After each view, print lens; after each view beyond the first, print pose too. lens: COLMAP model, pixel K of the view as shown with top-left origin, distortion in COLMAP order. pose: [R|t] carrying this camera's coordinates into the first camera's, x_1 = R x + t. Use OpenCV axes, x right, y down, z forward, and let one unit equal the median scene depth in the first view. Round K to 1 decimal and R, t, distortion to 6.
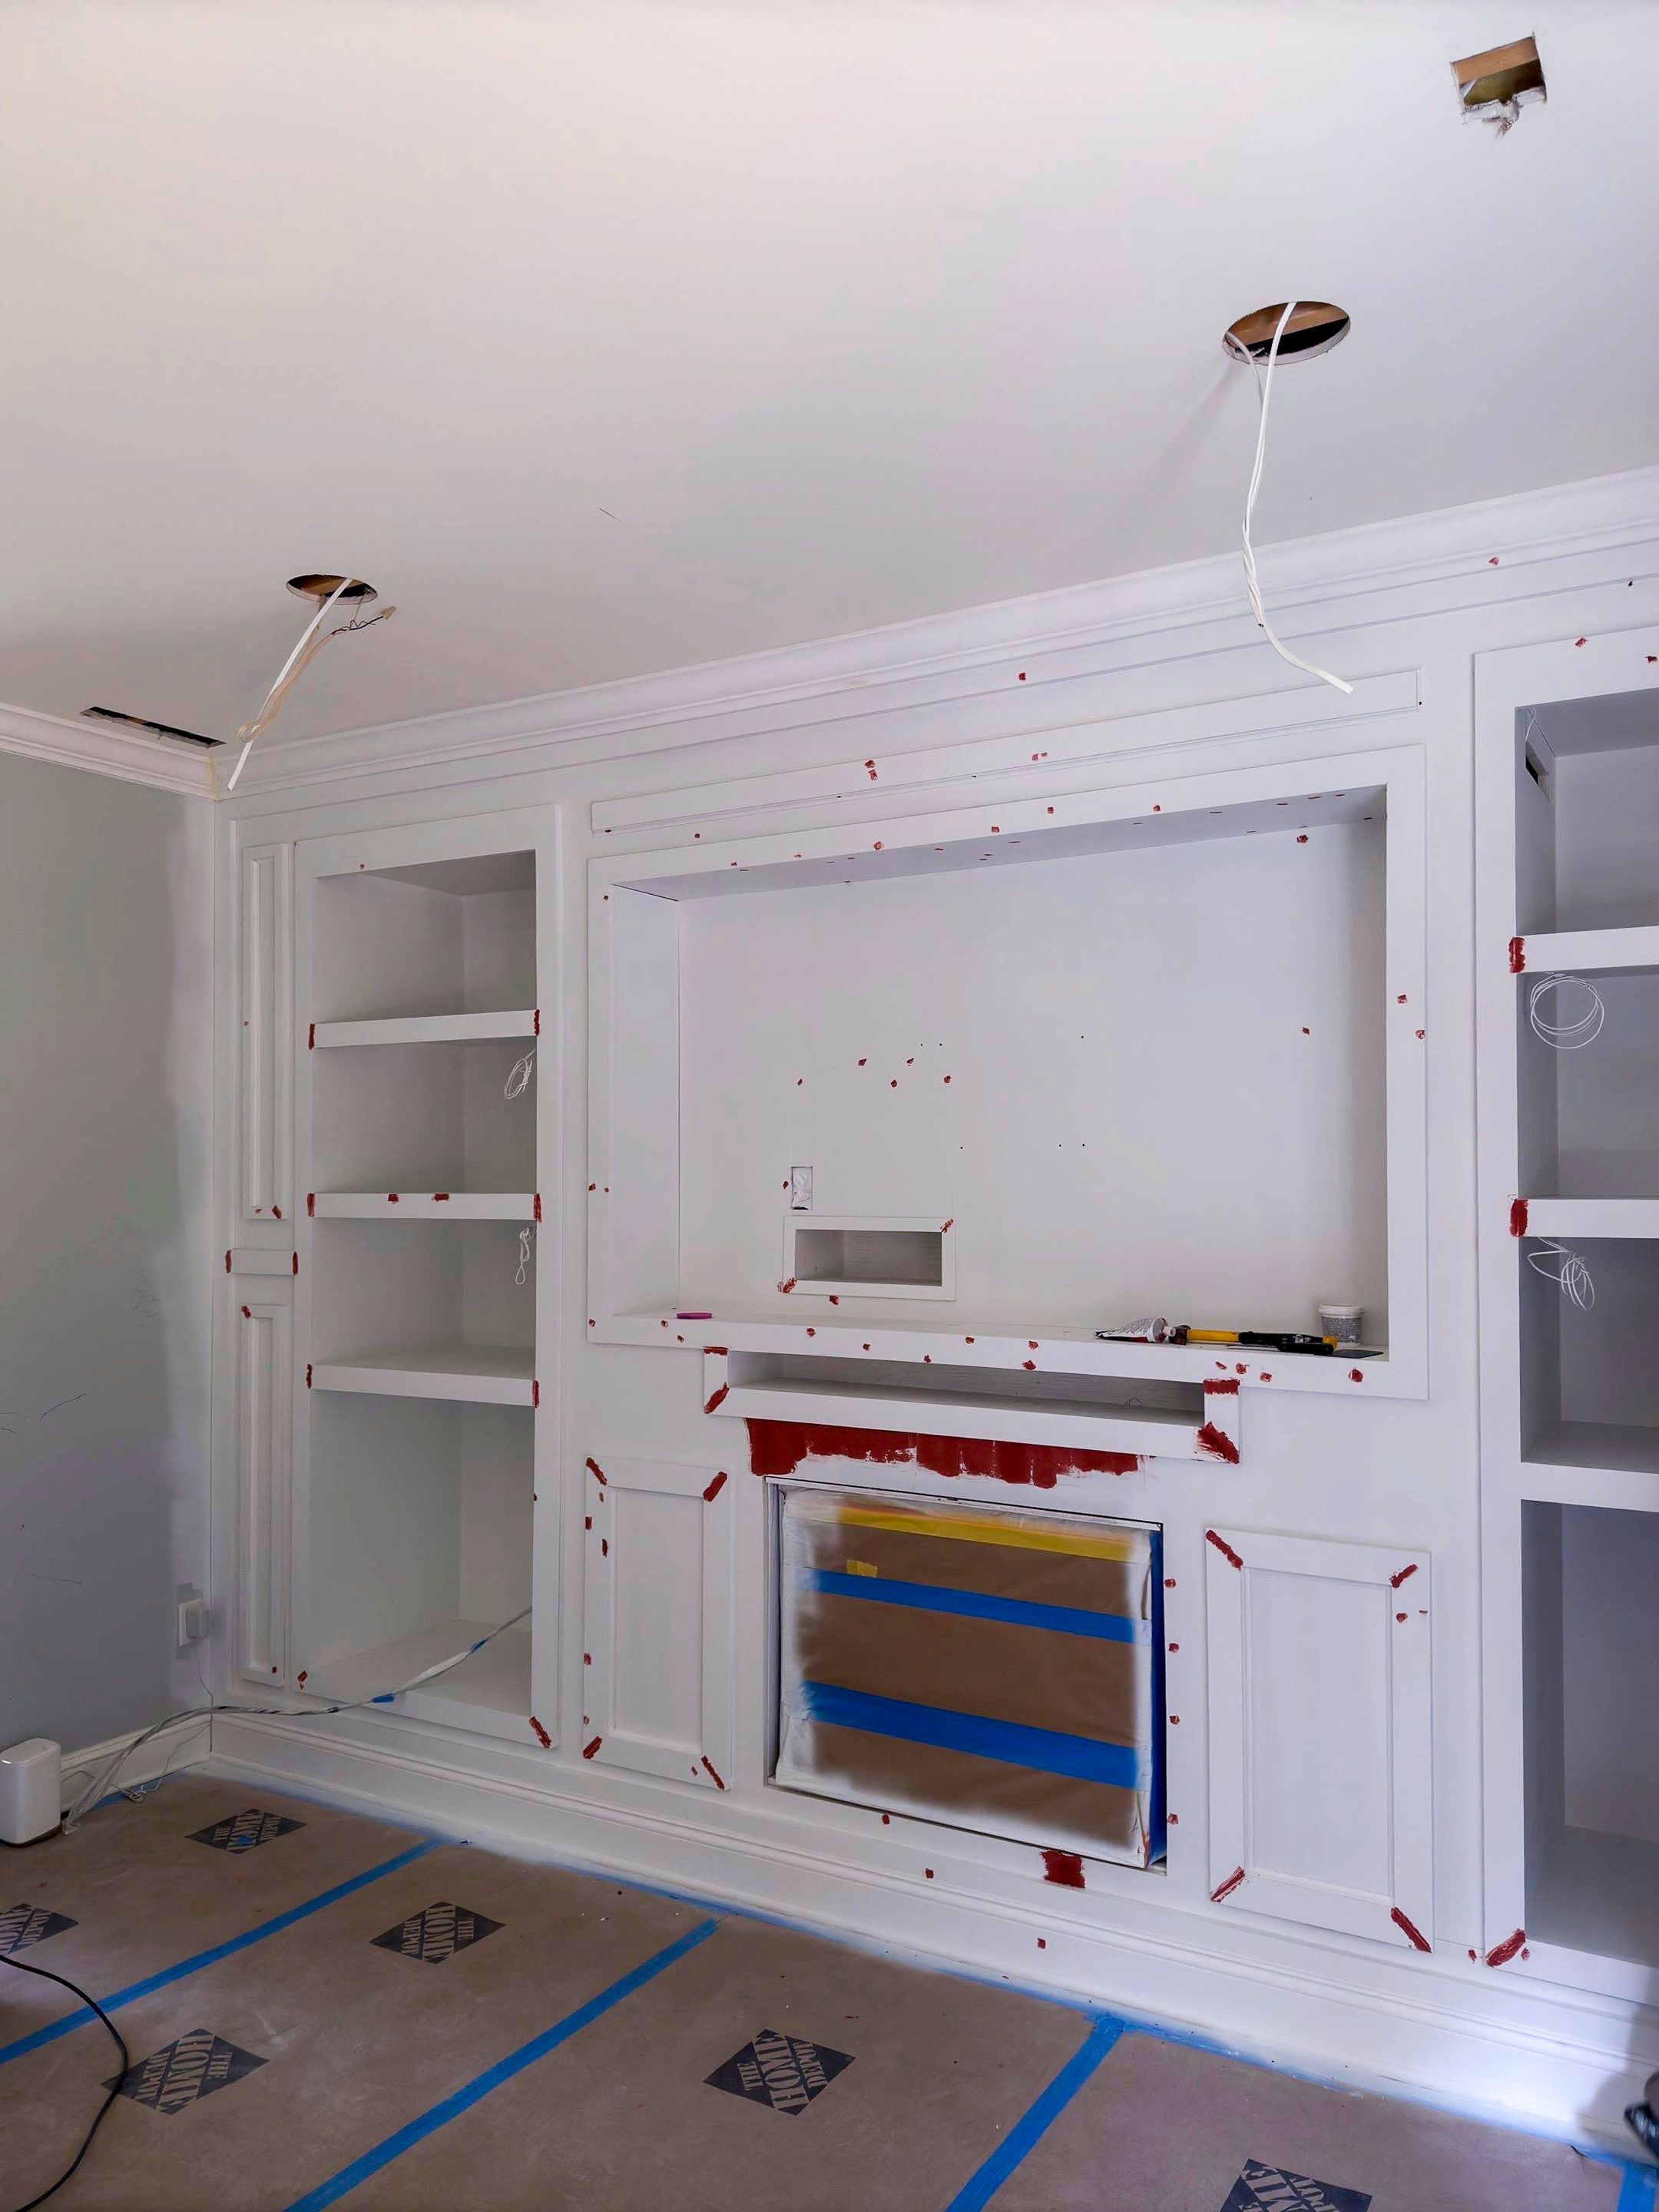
lens RADIAL K [[1611.3, 0, 840.3], [0, 1611.3, 1142.6], [0, 0, 1]] dist [0.022246, -0.004367]
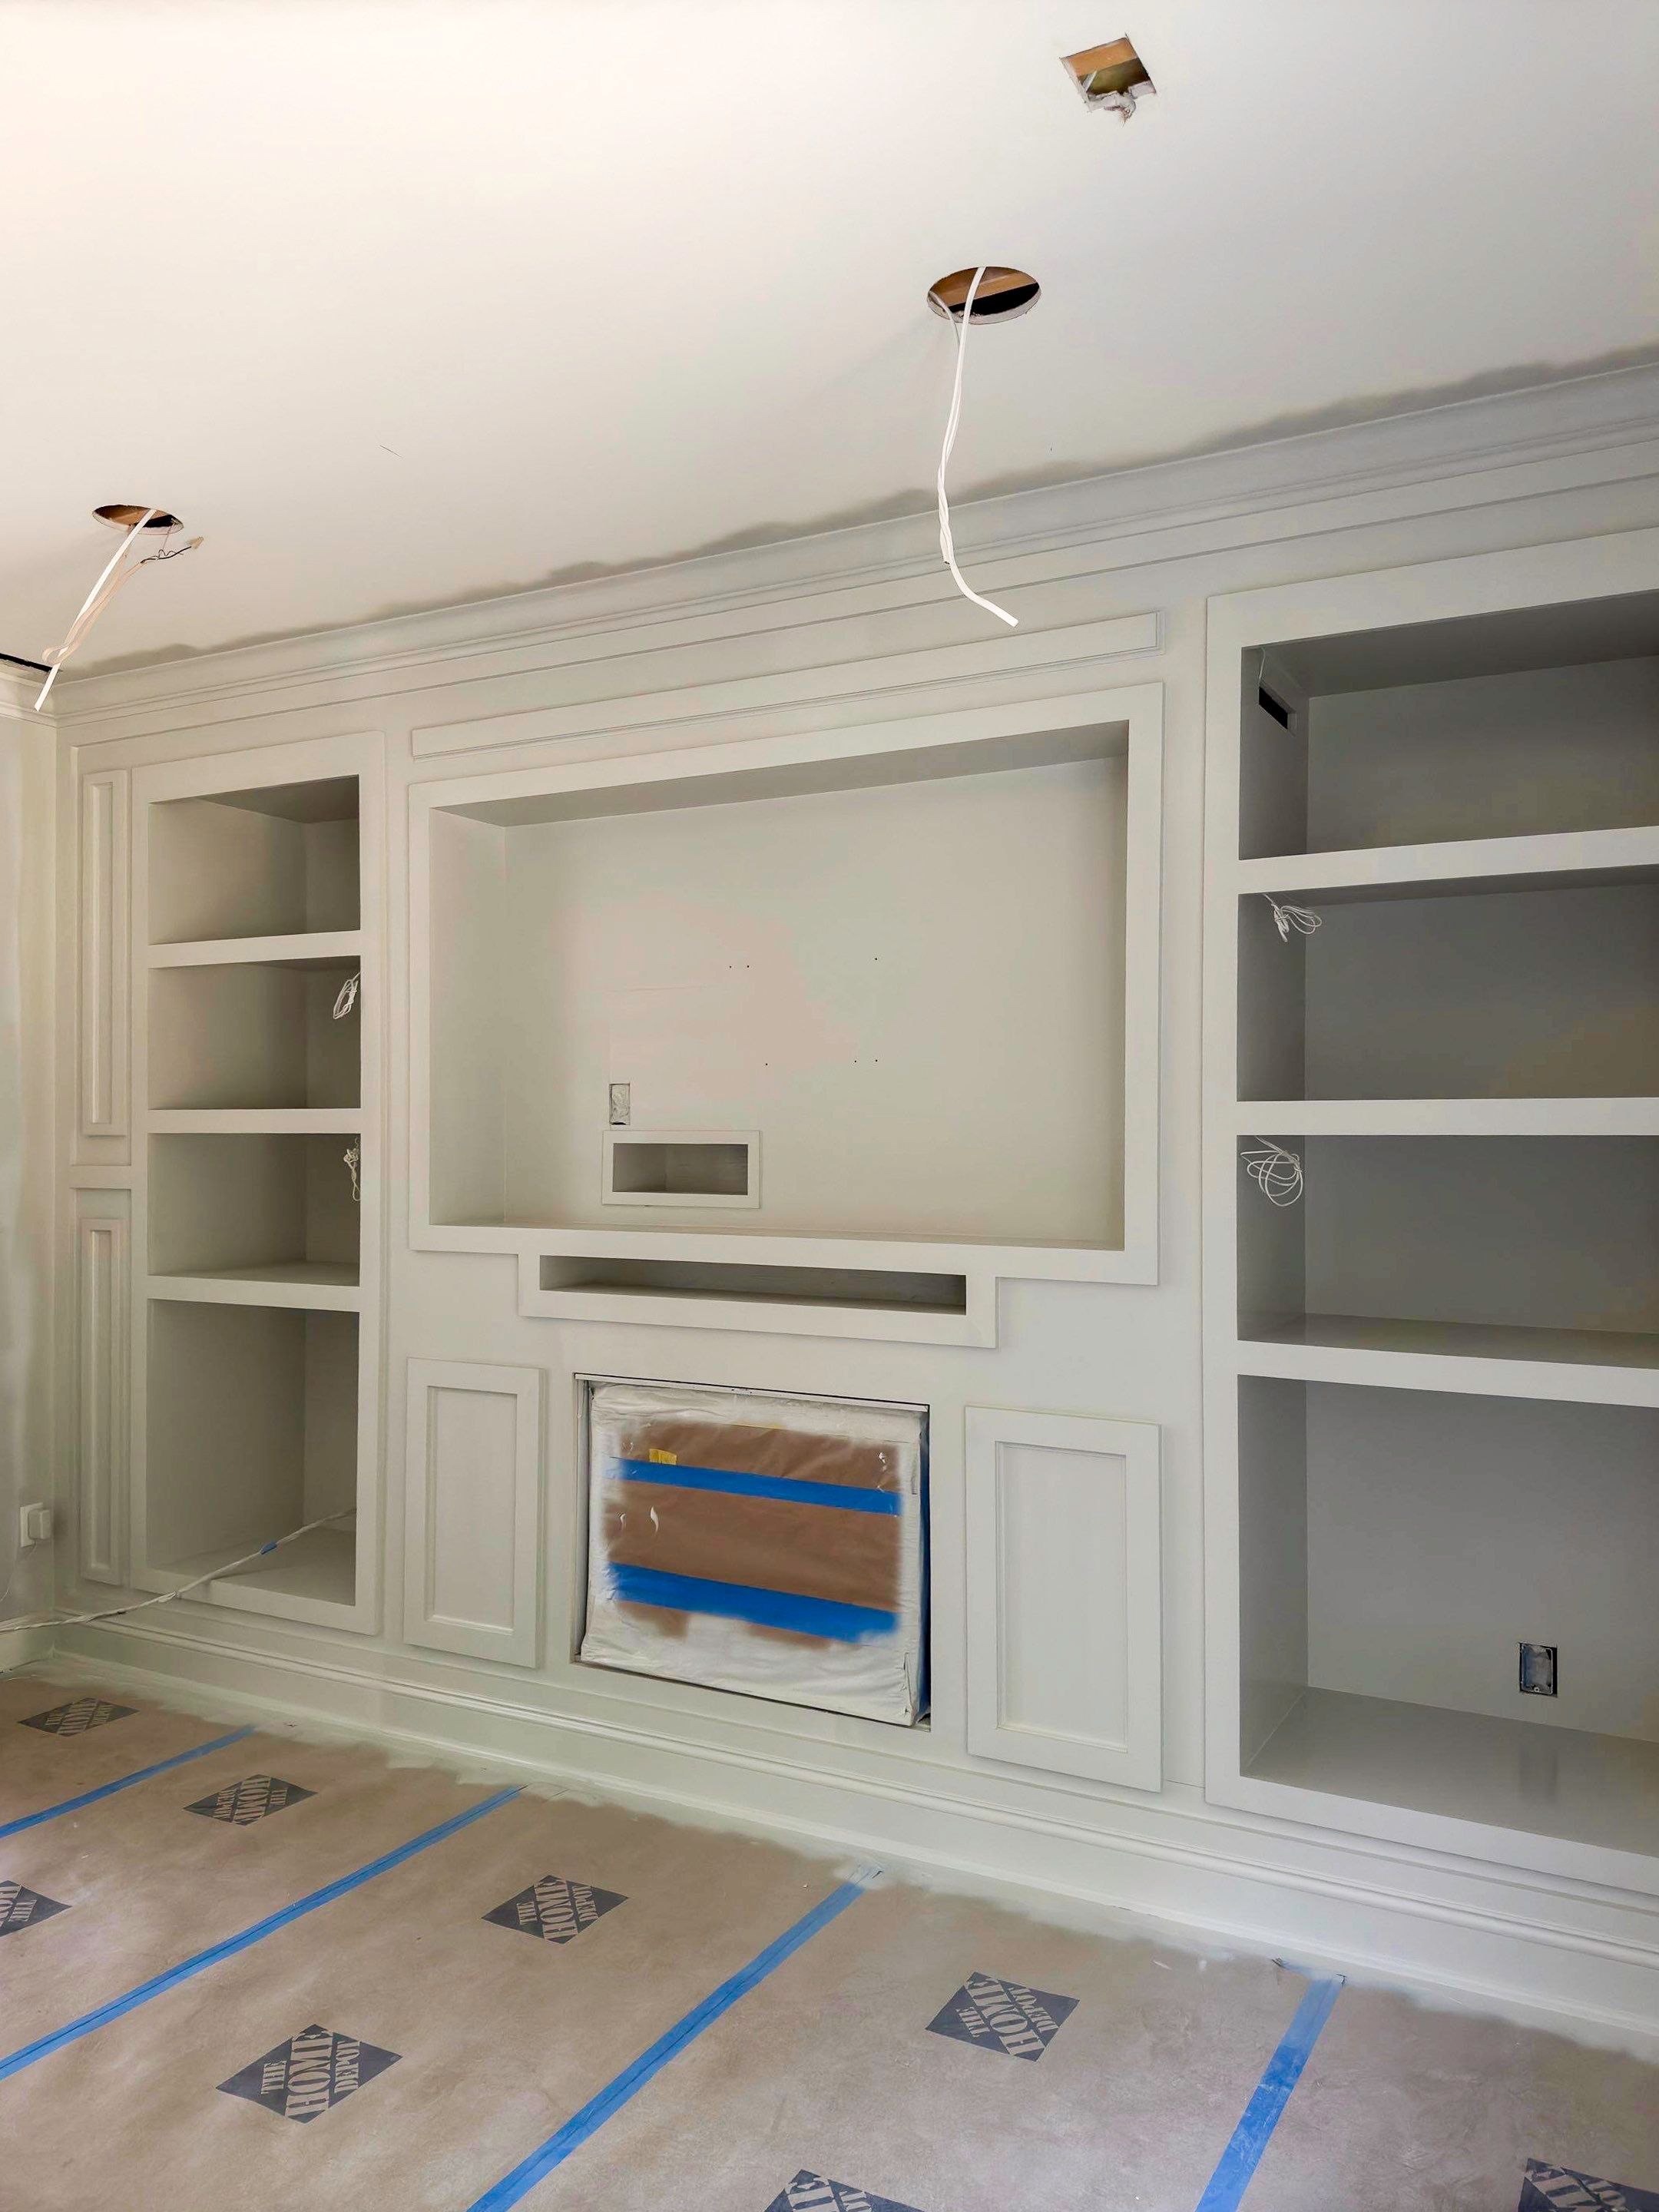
lens RADIAL K [[1616.6, 0, 838.3], [0, 1616.6, 1117.5], [0, 0, 1]] dist [0.036364, -0.008499]
pose [[0.999432, 0.002808, 0.033578, 0.100065], [-0.003127, 0.999951, 0.009444, 0.032641], [-0.033550, -0.009544, 0.999391, -0.073293]]
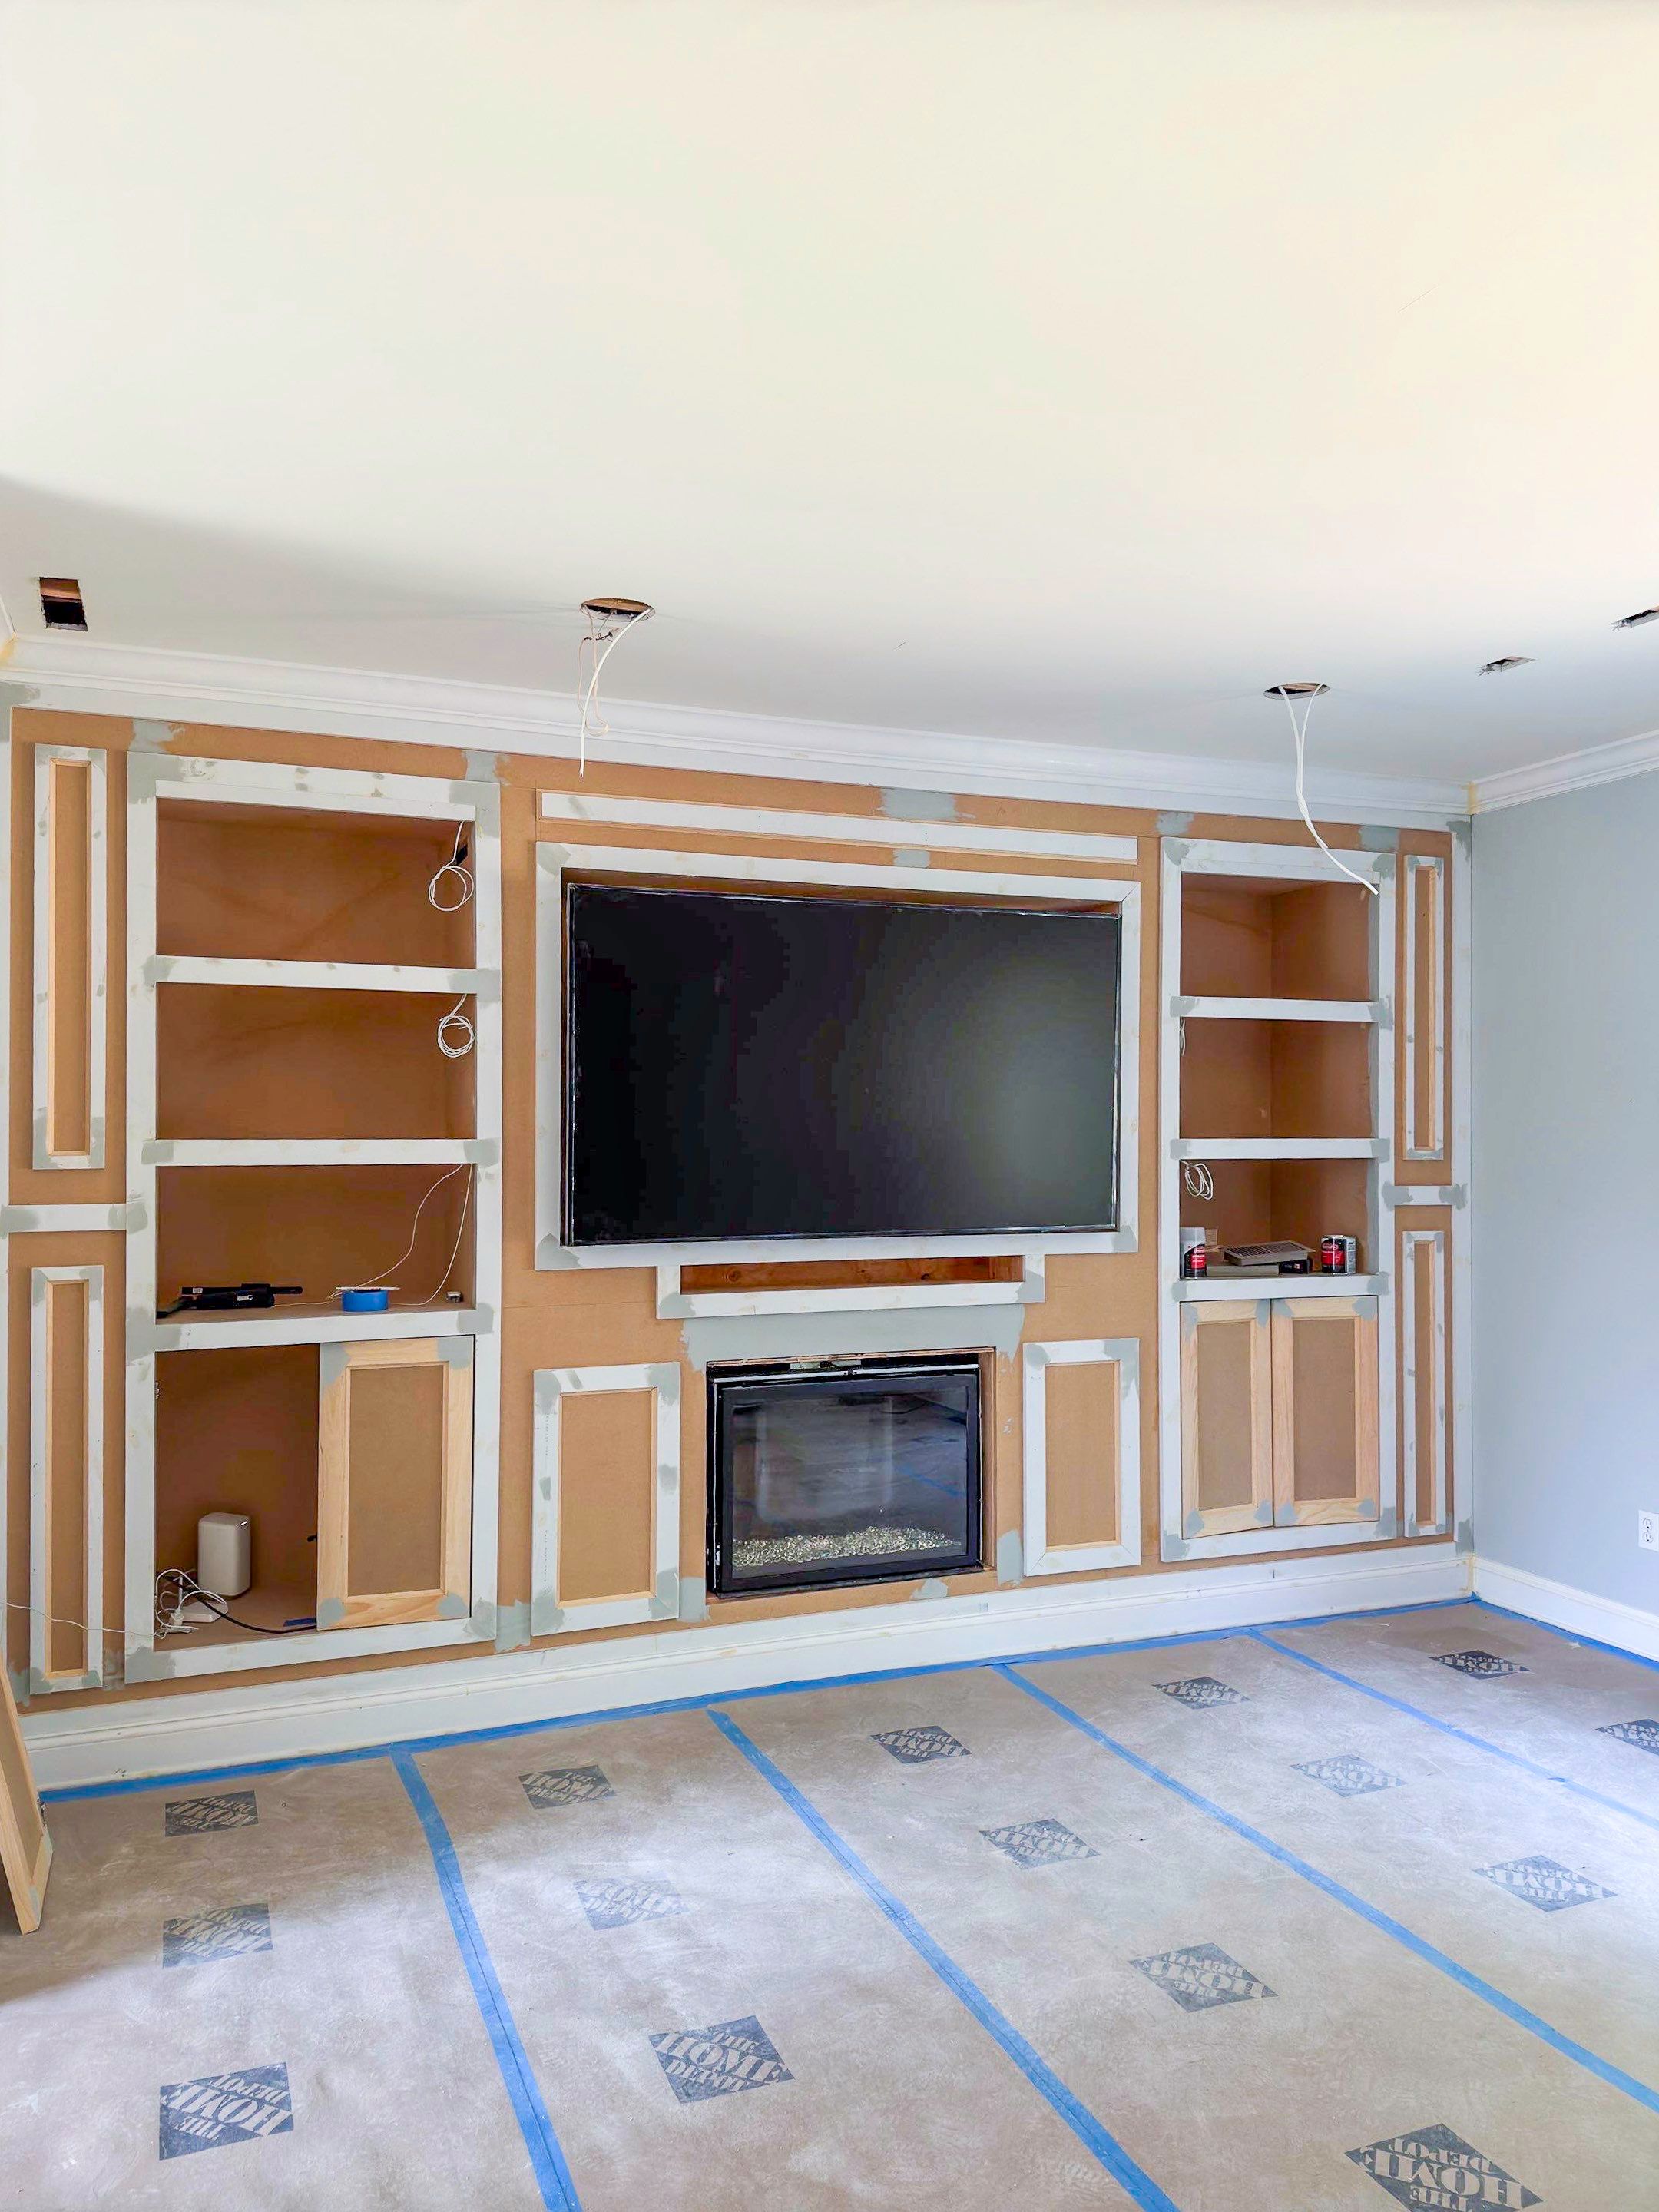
lens RADIAL K [[1511.0, 0, 855.6], [0, 1511.0, 1141.9], [0, 0, 1]] dist [0.090020, -0.122173]
pose [[0.601978, 0.007164, 0.798481, -1.035709], [-0.012695, 0.999919, 0.000599, 0.035168], [-0.798412, -0.010498, 0.602020, 0.214238]]
